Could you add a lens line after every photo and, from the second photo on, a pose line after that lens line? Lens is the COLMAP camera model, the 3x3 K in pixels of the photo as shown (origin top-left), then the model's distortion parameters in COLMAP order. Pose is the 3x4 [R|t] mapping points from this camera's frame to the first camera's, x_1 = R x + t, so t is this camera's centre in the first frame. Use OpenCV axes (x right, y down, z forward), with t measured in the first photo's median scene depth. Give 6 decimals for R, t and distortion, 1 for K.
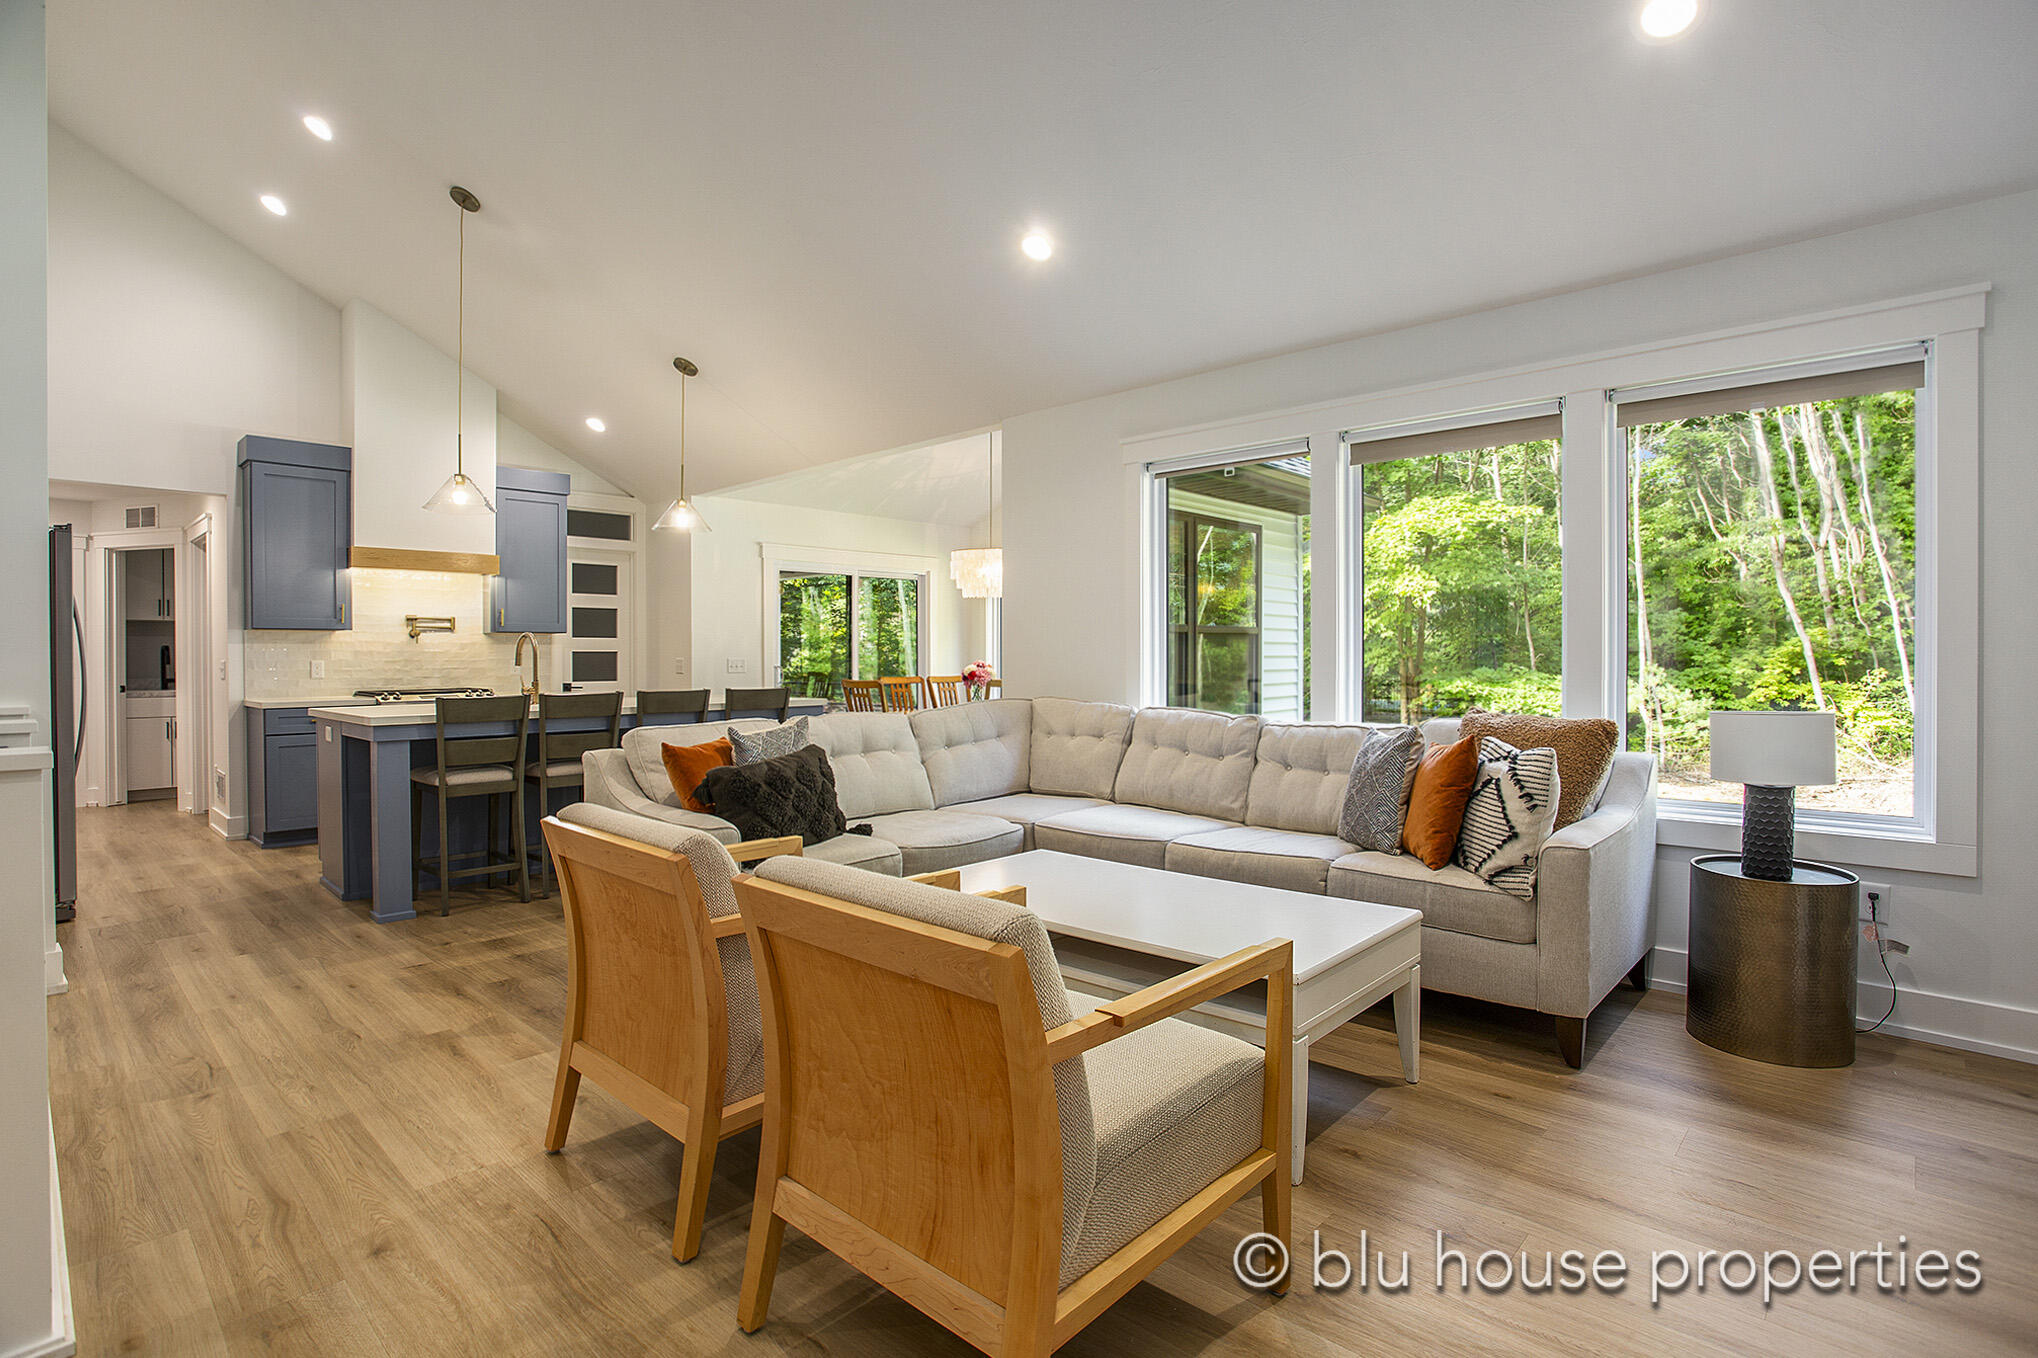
lens RADIAL K [[998.3, 0, 1017.5], [0, 998.3, 662.7], [0, 0, 1]] dist [-0.032440, 0.006481]
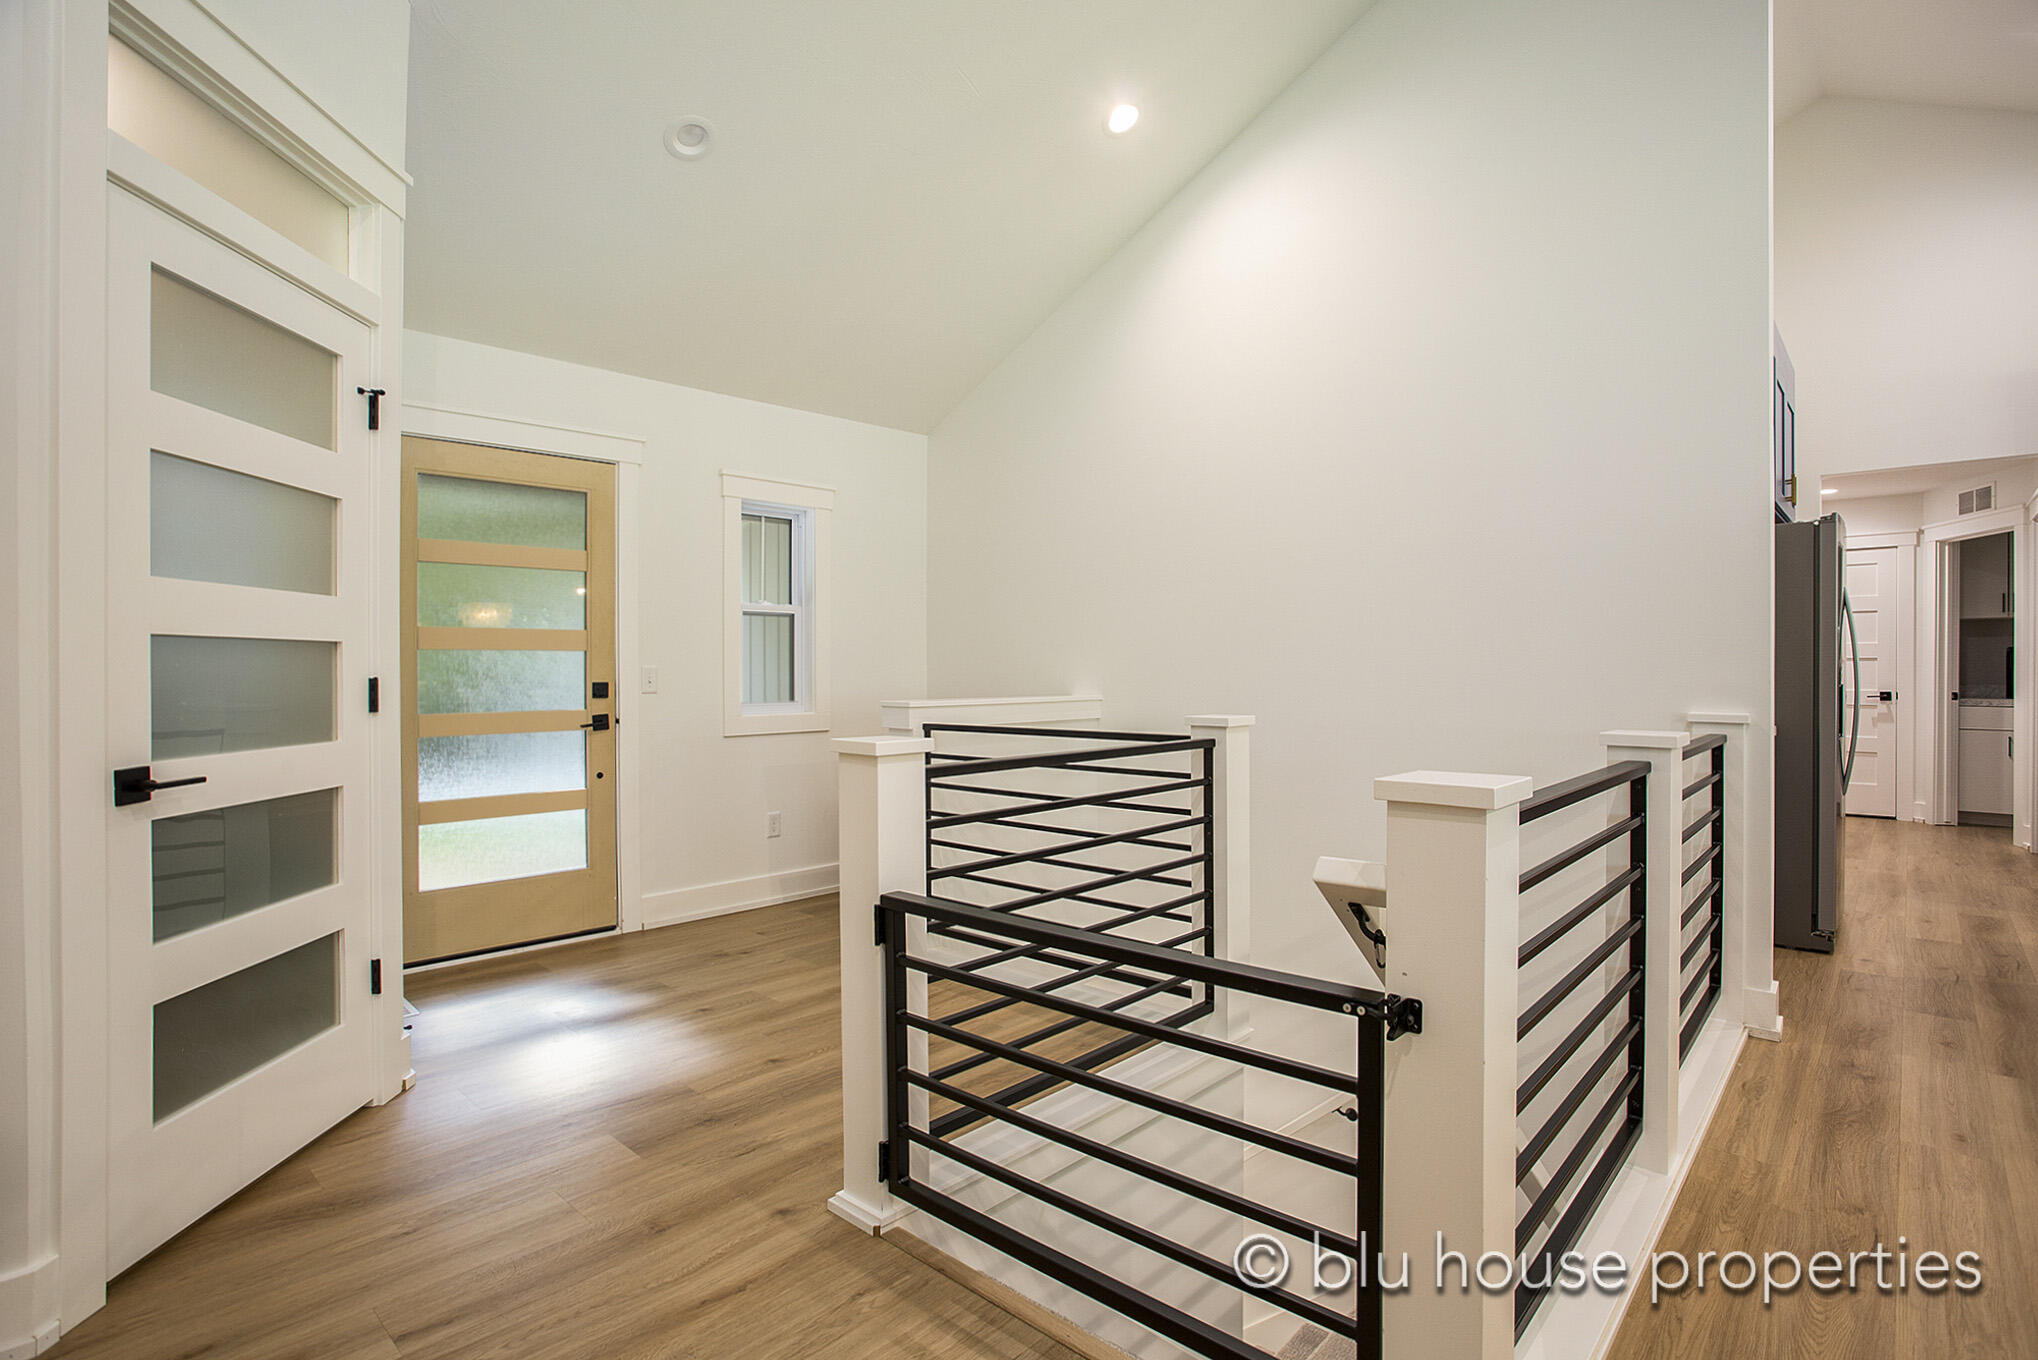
lens RADIAL K [[998.3, 0, 1014.5], [0, 998.3, 669.4], [0, 0, 1]] dist [-0.032440, 0.006481]
pose [[0.024584, 0.010940, -0.999638, -0.060878], [-0.007786, 0.999912, 0.010751, -0.000862], [0.999667, 0.007519, 0.024667, 0.149501]]
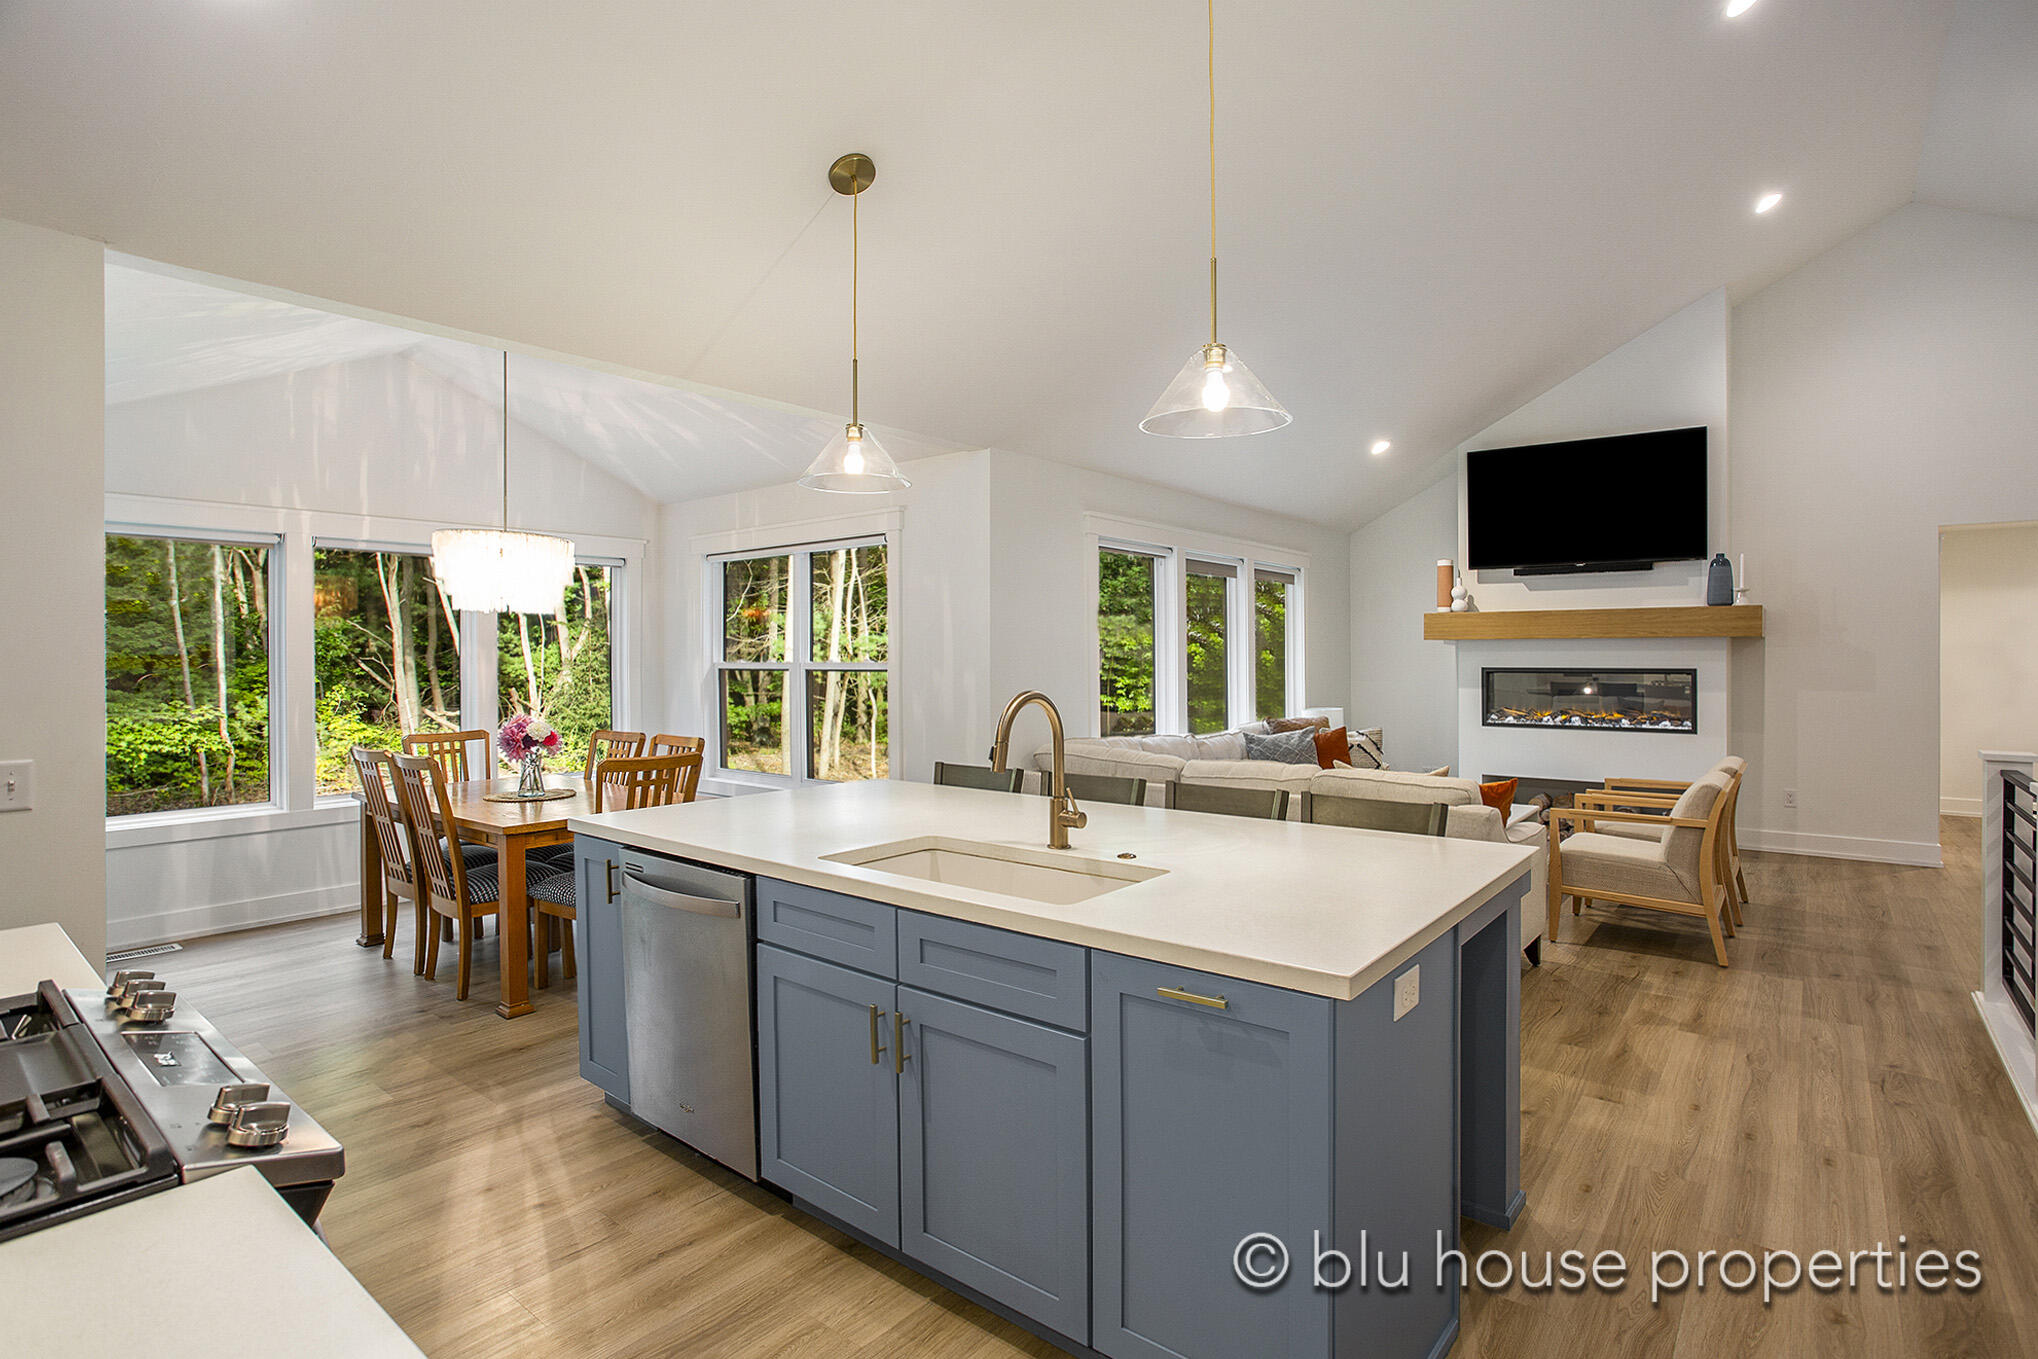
lens RADIAL K [[998.3, 0, 1013.3], [0, 998.3, 662.7], [0, 0, 1]] dist [-0.032440, 0.006481]
pose [[-0.080540, -0.002580, 0.996748, -0.793318], [0.007560, 0.999966, 0.003199, -0.038311], [-0.996723, 0.007793, -0.080518, 0.887543]]
